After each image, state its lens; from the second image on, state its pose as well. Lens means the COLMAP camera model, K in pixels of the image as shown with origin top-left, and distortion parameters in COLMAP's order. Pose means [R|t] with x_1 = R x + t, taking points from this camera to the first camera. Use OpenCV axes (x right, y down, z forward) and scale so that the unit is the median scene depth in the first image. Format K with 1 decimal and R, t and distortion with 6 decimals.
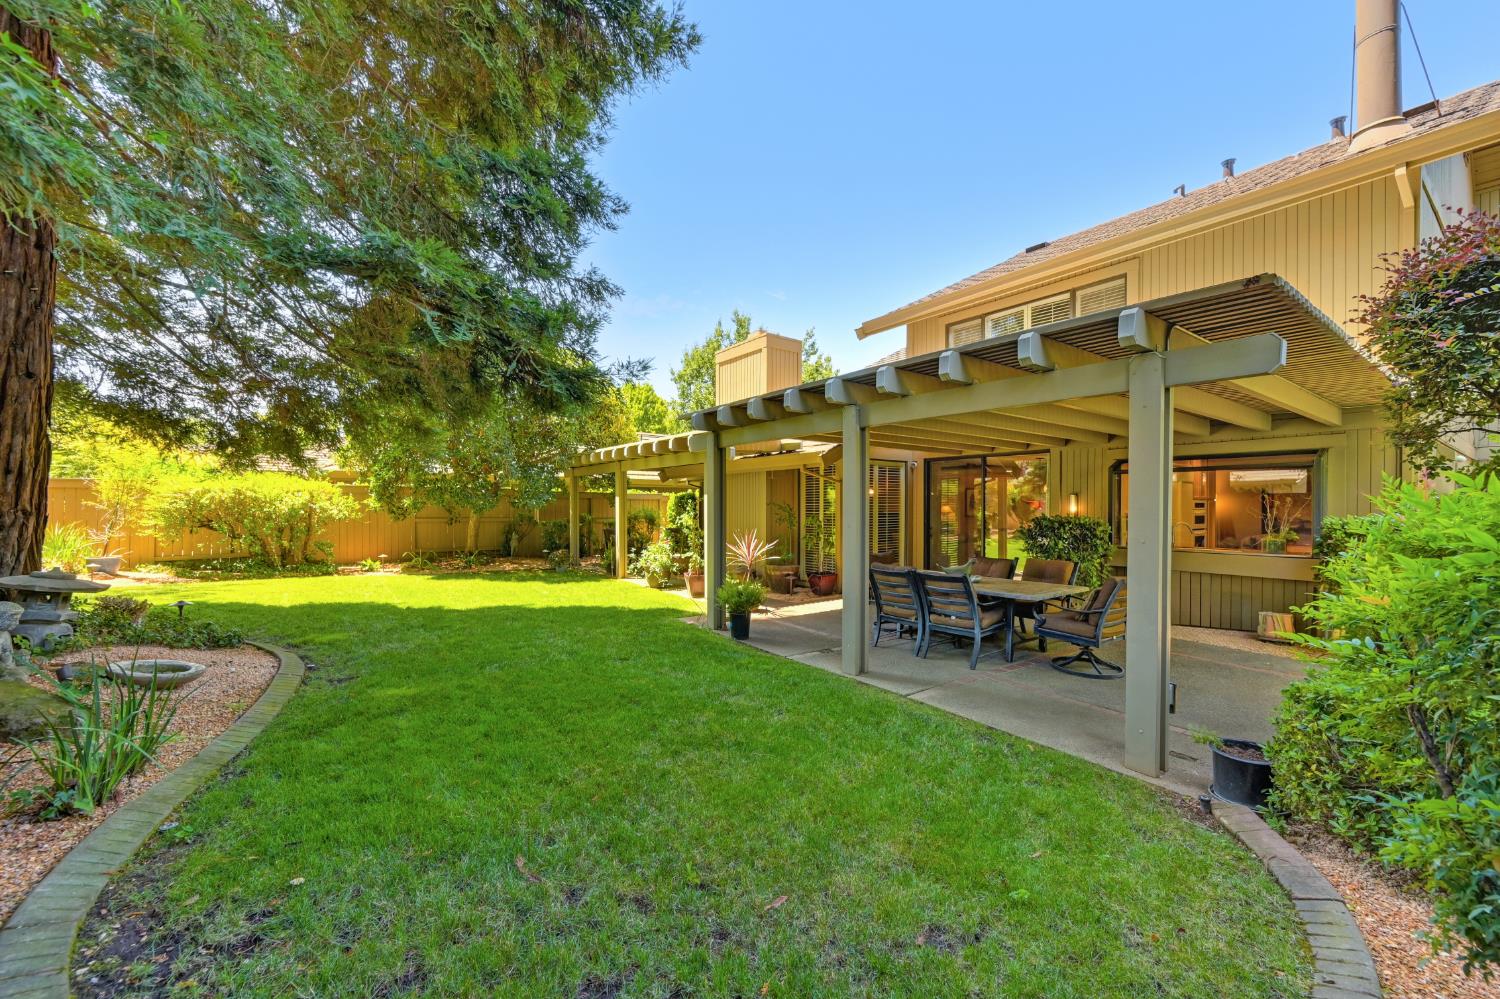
lens RADIAL K [[596.0, 0, 744.8], [0, 596.0, 499.9], [0, 0, 1]] dist [-0.000403, -0.000115]
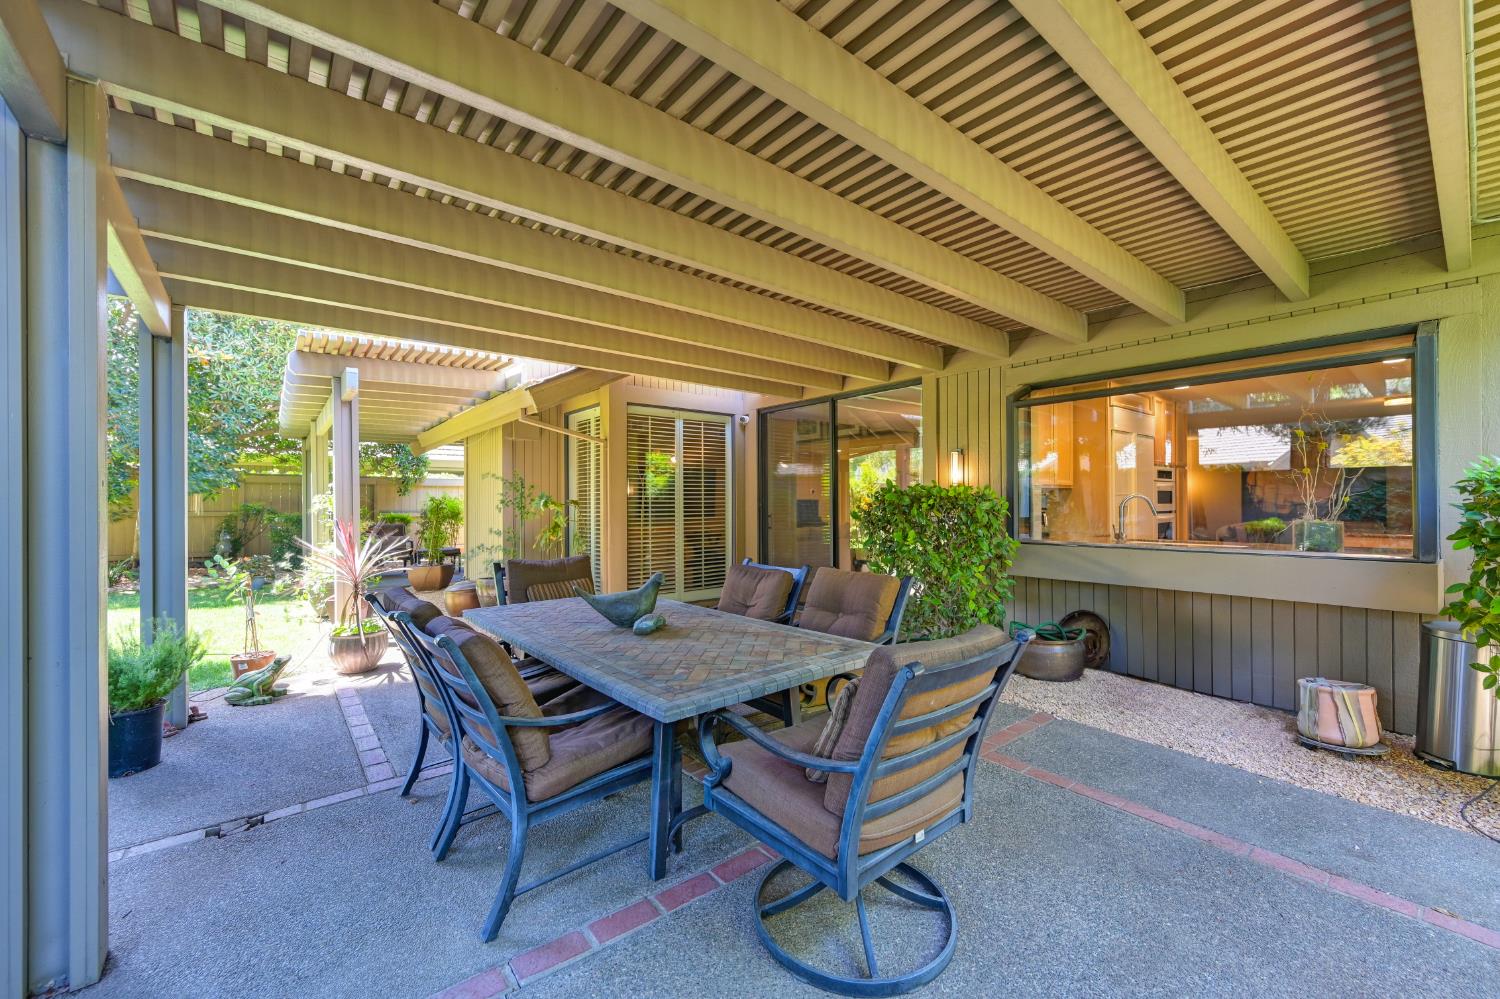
lens RADIAL K [[596.0, 0, 756.1], [0, 596.0, 502.4], [0, 0, 1]] dist [-0.000403, -0.000115]
pose [[0.998178, -0.007755, 0.059830, 0.359731], [0.007512, 0.999963, 0.004284, 0.040251], [-0.059861, -0.003827, 0.998199, 0.485718]]
